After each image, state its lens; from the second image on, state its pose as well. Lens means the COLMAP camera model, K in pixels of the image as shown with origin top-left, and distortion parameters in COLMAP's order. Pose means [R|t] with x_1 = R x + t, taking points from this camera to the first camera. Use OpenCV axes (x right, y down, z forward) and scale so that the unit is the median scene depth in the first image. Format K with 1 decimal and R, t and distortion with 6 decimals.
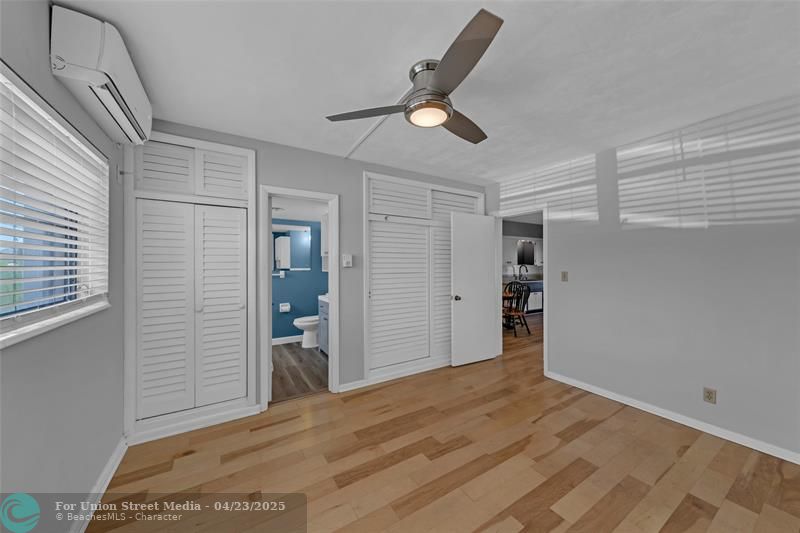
lens RADIAL K [[286.0, 0, 404.1], [0, 286.0, 264.7], [0, 0, 1]] dist [0.001740, -0.000052]
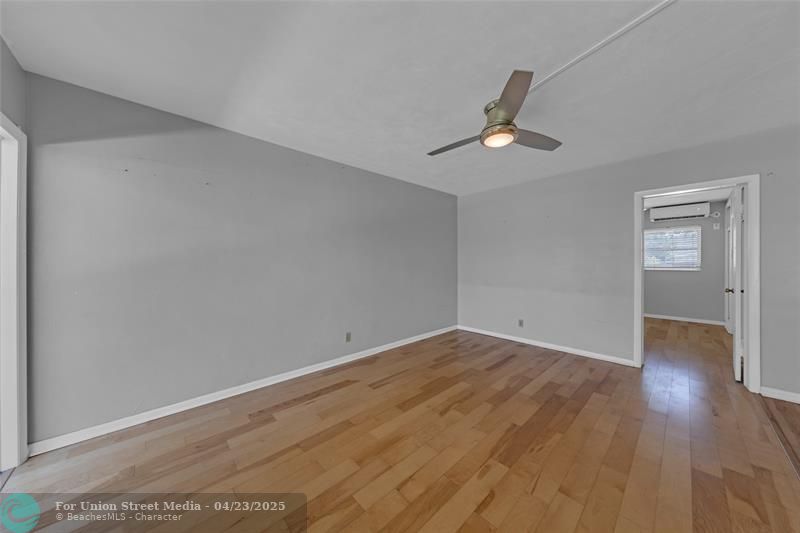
lens RADIAL K [[263.4, 0, 402.8], [0, 263.4, 264.3], [0, 0, 1]] dist [0.001473, 0.000014]
pose [[-0.983136, 0.001496, -0.182872, 2.178184], [0.000340, 0.999980, 0.006357, 0.043870], [0.182878, 0.006188, -0.983116, 2.558140]]
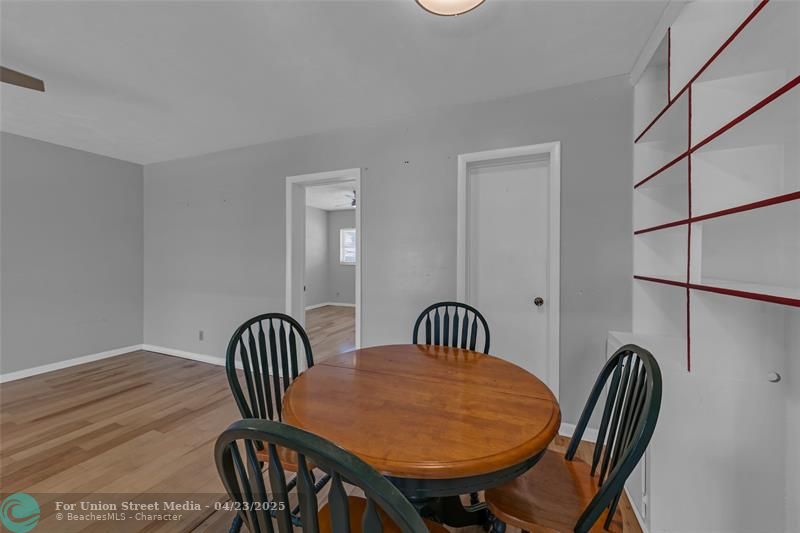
lens RADIAL K [[294.7, 0, 403.7], [0, 294.7, 262.7], [0, 0, 1]] dist [0.001015, 0.000390]
pose [[-0.817193, 0.005845, -0.576334, 1.126837], [-0.003130, 0.999889, 0.014578, 0.043707], [0.576356, 0.013717, -0.817084, 2.819652]]
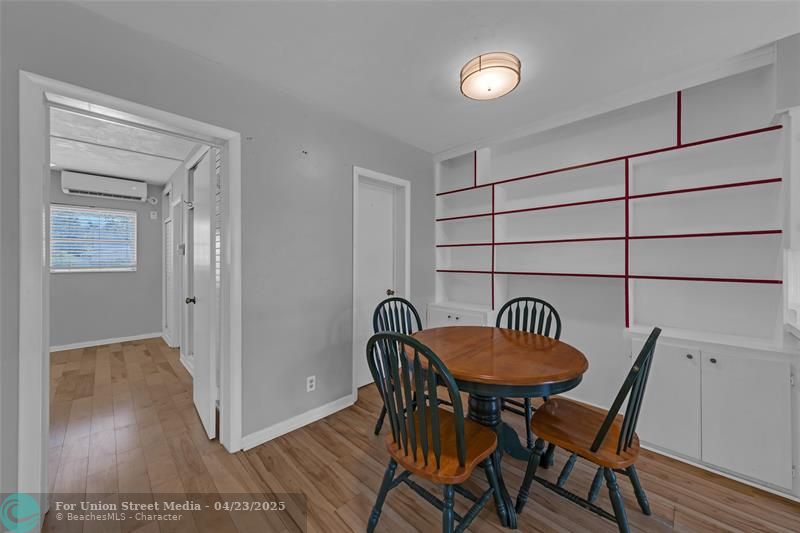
lens RADIAL K [[294.6, 0, 401.7], [0, 294.6, 259.8], [0, 0, 1]] dist [0.002148, -0.000024]
pose [[0.223711, -0.000805, -0.974655, 1.491815], [-0.002021, 0.999997, -0.001289, 0.040563], [0.974654, 0.002258, 0.223708, 2.041107]]
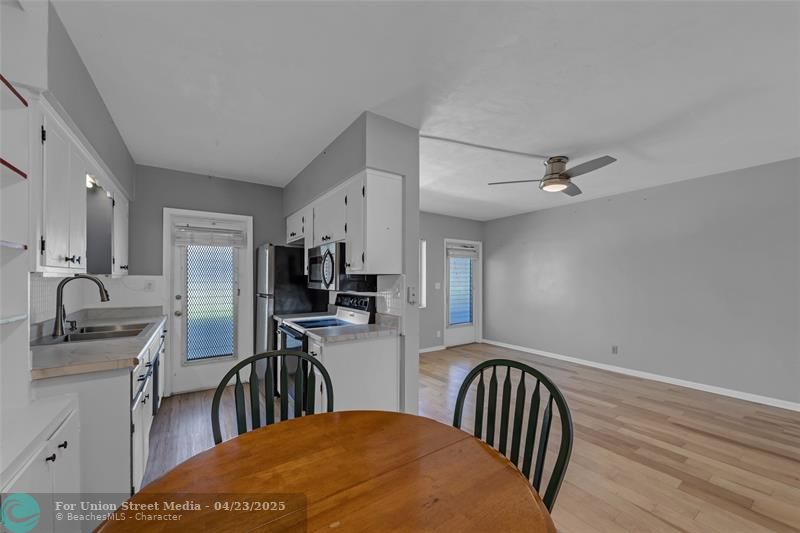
lens RADIAL K [[308.9, 0, 402.8], [0, 308.9, 278.4], [0, 0, 1]] dist [-0.000183, -0.000172]
pose [[-0.033537, 0.000879, 0.999437, 0.434185], [-0.002999, 0.999995, -0.000980, 0.025273], [-0.999433, -0.003031, -0.033534, 2.438802]]
